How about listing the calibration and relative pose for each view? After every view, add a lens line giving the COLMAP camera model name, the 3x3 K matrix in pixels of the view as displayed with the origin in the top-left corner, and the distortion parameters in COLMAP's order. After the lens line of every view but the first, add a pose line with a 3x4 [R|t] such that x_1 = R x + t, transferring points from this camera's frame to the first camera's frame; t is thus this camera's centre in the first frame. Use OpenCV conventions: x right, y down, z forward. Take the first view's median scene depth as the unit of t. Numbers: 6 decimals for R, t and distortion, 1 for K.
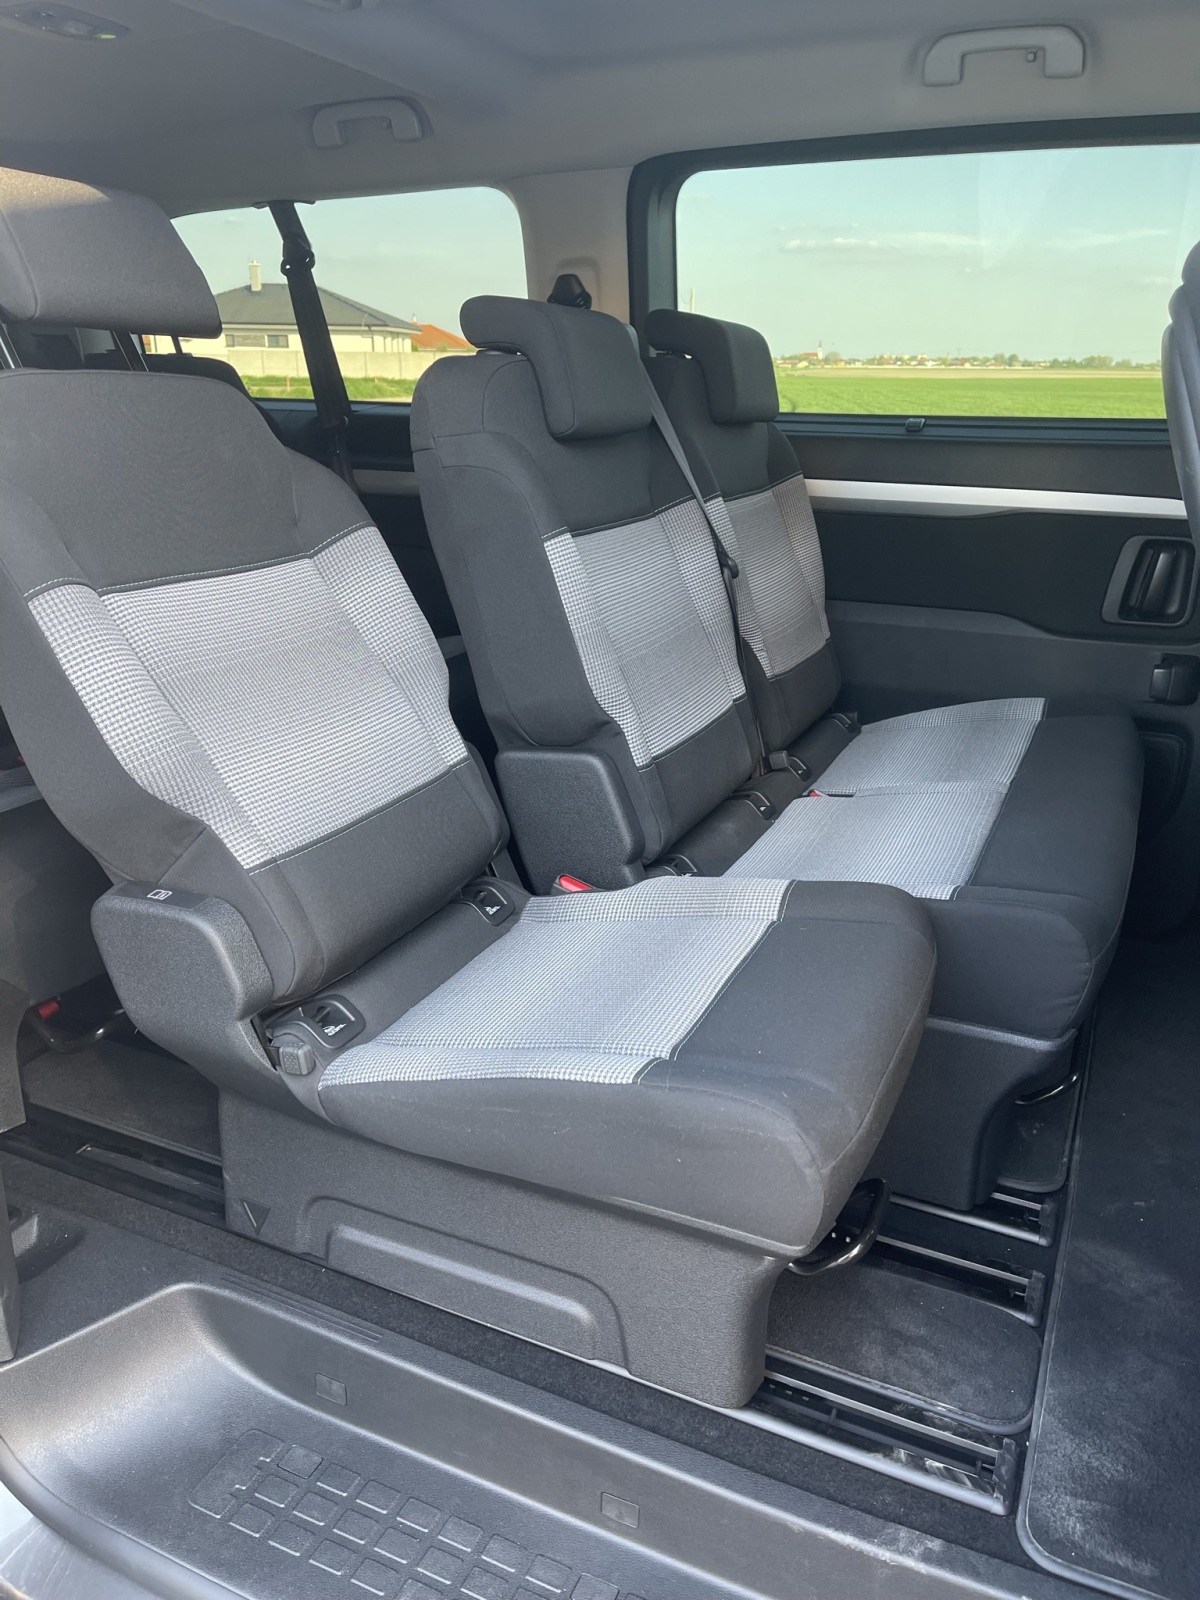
lens RADIAL K [[1244.4, 0, 600.0], [0, 1244.4, 800.0], [0, 0, 1]] dist [0.109853, -0.159672]
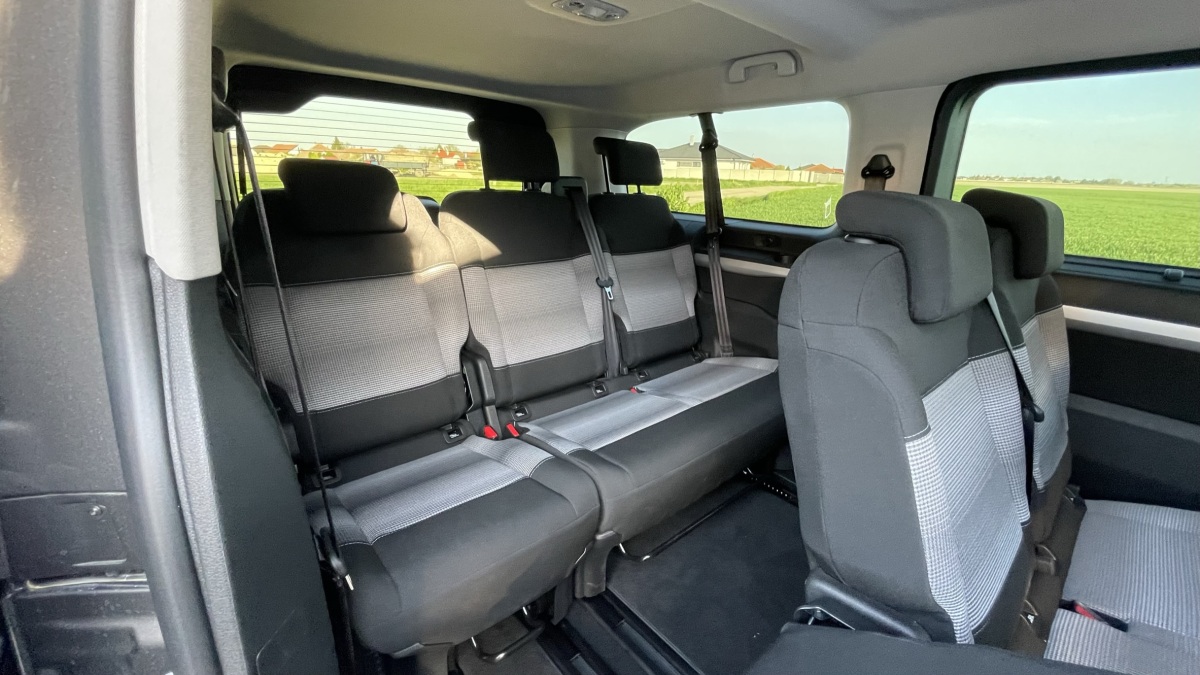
lens RADIAL K [[494.8, 0, 600.0], [0, 494.8, 337.5], [0, 0, 1]] dist [0.001608, 0.000242]
pose [[0.913889, 0.147383, -0.378266, -0.071366], [-0.151644, 0.988259, 0.018682, -0.142151], [0.376578, 0.040288, 0.925509, 0.293406]]
